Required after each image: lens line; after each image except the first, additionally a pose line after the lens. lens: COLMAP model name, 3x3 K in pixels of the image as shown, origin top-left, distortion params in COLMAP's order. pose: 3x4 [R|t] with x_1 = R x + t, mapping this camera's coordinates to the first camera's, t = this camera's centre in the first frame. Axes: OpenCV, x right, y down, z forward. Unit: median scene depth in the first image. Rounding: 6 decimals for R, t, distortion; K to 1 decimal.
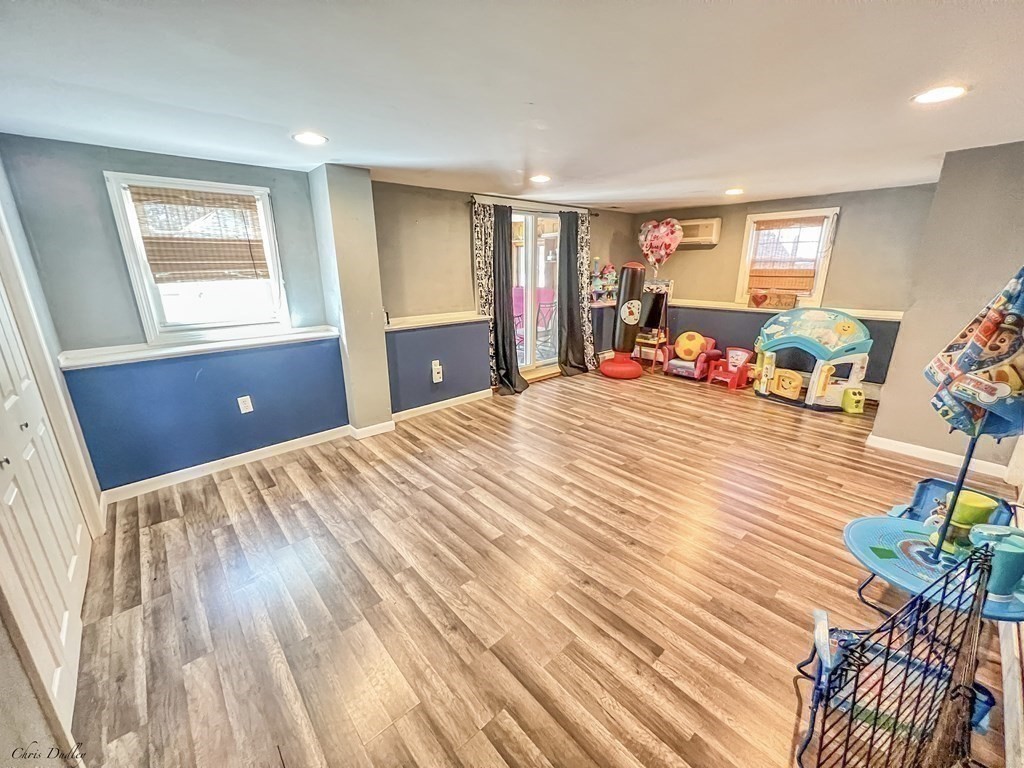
lens RADIAL K [[412.9, 0, 510.1], [0, 412.9, 383.2], [0, 0, 1]] dist [0.001595, -0.000260]
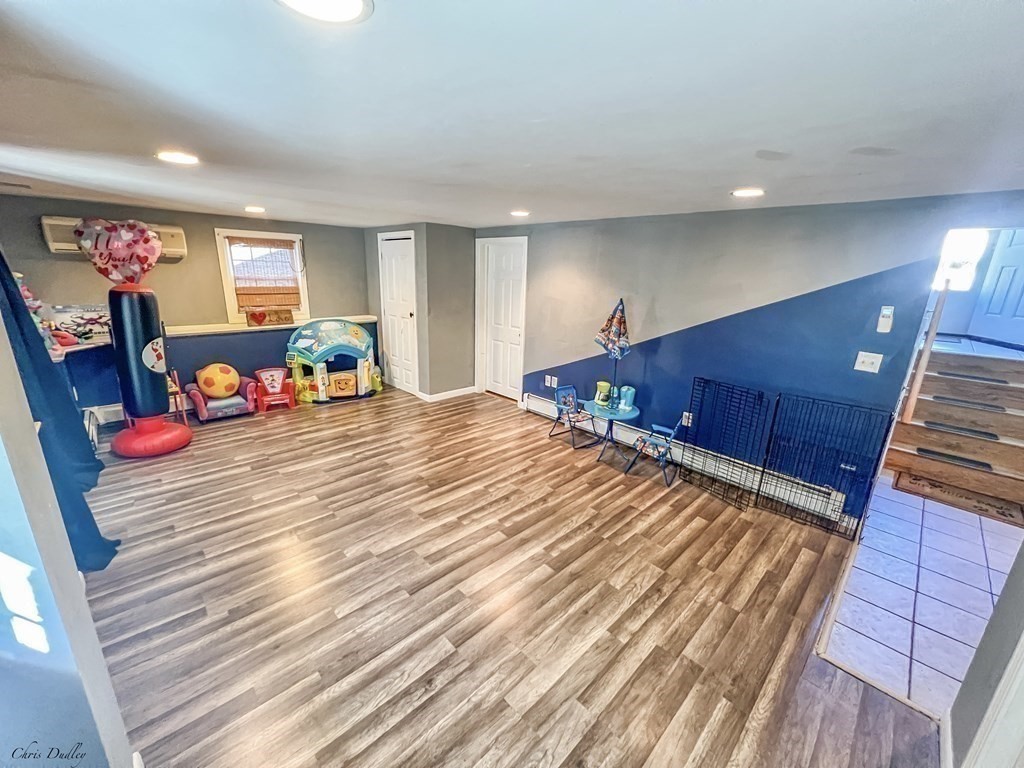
lens RADIAL K [[412.9, 0, 509.5], [0, 412.9, 383.9], [0, 0, 1]] dist [0.001595, -0.000260]
pose [[-0.044055, -0.262903, 0.963816, -0.510321], [0.248422, 0.931567, 0.265461, -0.205713], [-0.967650, 0.251128, 0.024270, 0.532654]]
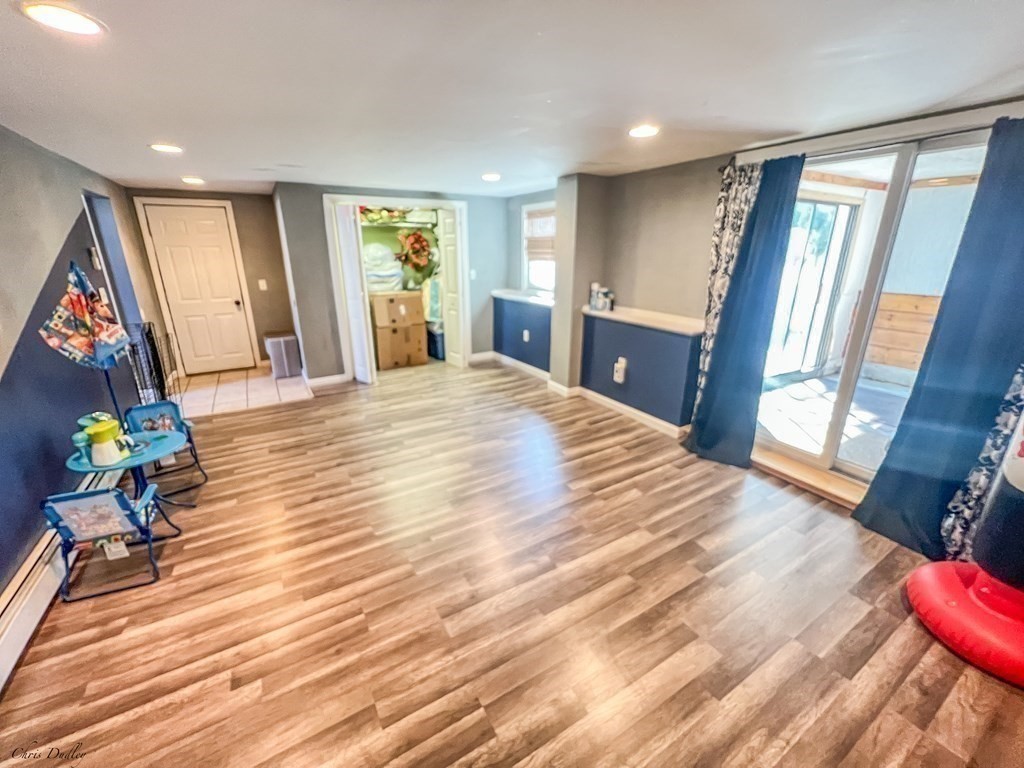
lens RADIAL K [[413.0, 0, 507.0], [0, 413.0, 379.1], [0, 0, 1]] dist [-0.004274, -0.000476]
pose [[-0.190984, 0.306309, -0.932577, 0.745356], [-0.271429, 0.896540, 0.350059, -0.266343], [0.943319, 0.319984, -0.088084, 0.842156]]
